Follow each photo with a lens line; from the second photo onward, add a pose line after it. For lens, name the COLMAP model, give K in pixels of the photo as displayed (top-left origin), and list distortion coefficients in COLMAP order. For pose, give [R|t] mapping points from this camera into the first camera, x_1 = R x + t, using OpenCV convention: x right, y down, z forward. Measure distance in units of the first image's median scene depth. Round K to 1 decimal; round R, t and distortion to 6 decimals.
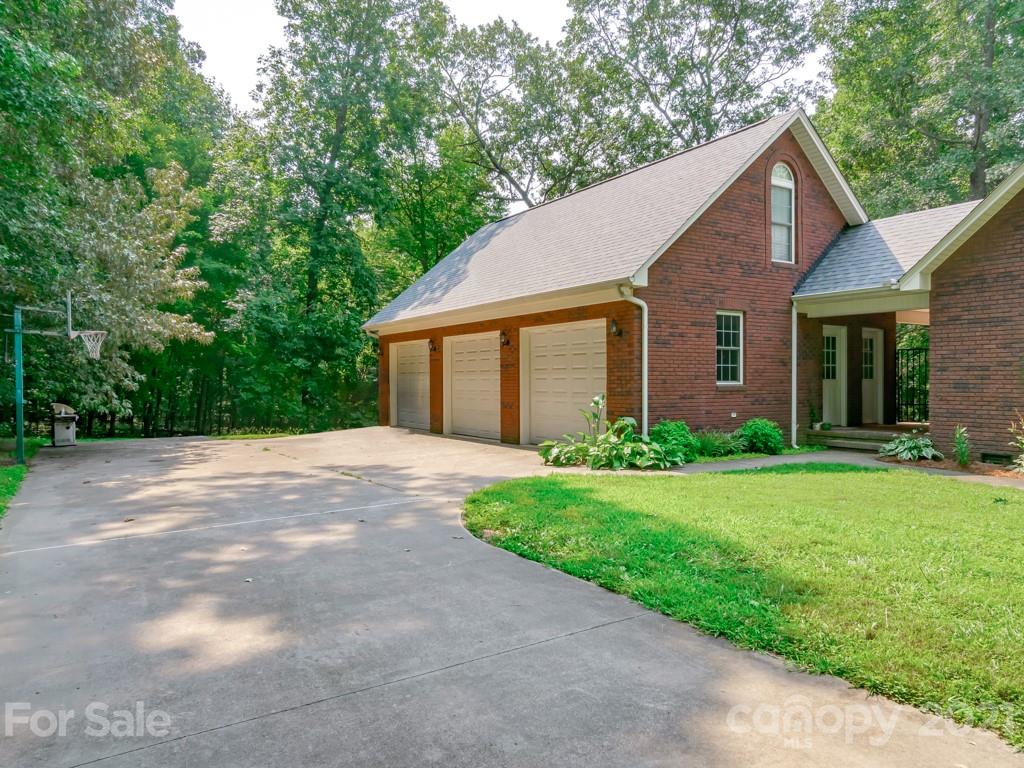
lens RADIAL K [[728.2, 0, 511.3], [0, 728.2, 384.1], [0, 0, 1]] dist [0.006758, 0.001402]
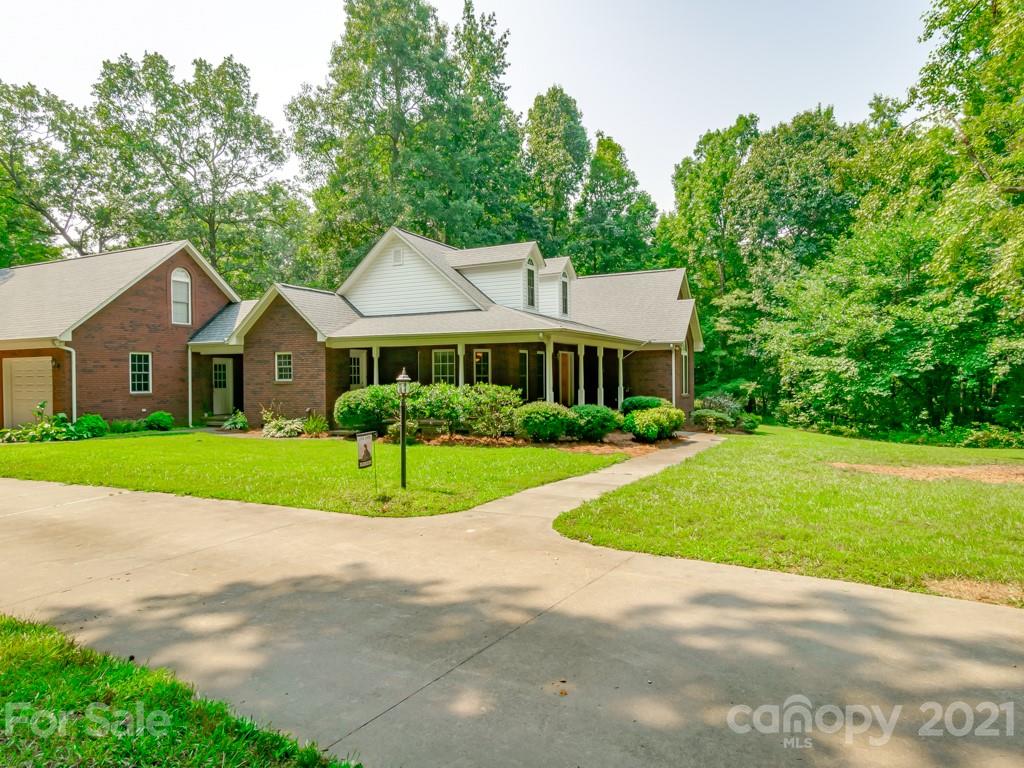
lens RADIAL K [[666.4, 0, 511.9], [0, 666.4, 383.4], [0, 0, 1]] dist [0.002319, 0.001560]
pose [[0.860612, -0.013018, 0.509094, 0.275173], [0.011357, 0.999915, 0.006370, -0.025679], [-0.509134, 0.000300, 0.860687, -0.962794]]
